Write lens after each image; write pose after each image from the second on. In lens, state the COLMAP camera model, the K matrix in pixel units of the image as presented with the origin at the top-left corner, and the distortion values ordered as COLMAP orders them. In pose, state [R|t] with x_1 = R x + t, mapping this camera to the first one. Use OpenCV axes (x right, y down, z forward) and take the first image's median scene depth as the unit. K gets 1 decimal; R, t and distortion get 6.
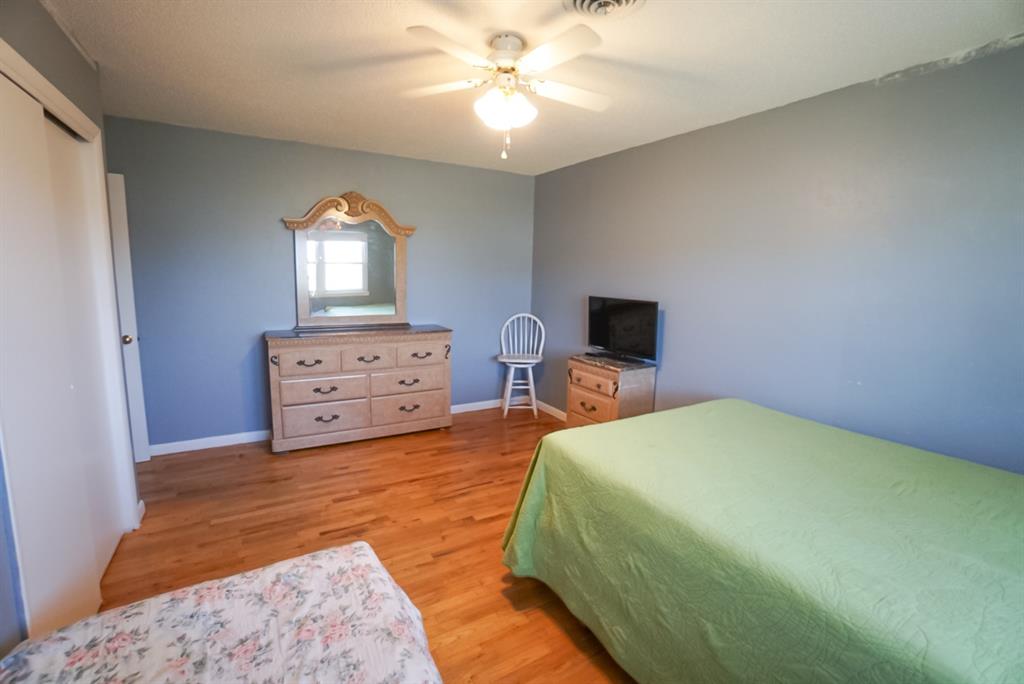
lens RADIAL K [[451.1, 0, 512.0], [0, 451.1, 342.0], [0, 0, 1]] dist [-0.065206, 0.023713]
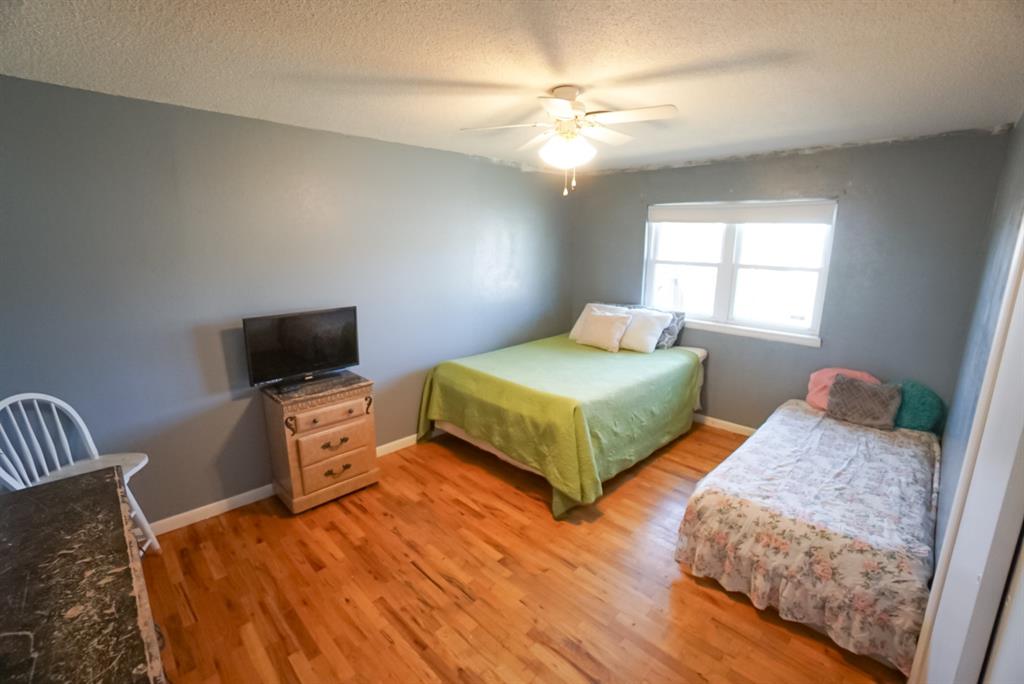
lens RADIAL K [[451.1, 0, 512.0], [0, 451.1, 342.0], [0, 0, 1]] dist [-0.065206, 0.023713]
pose [[-0.250323, -0.239692, 0.938023, -0.697465], [0.139417, 0.949847, 0.279918, -0.239607], [-0.958072, 0.200846, -0.204352, 0.875366]]
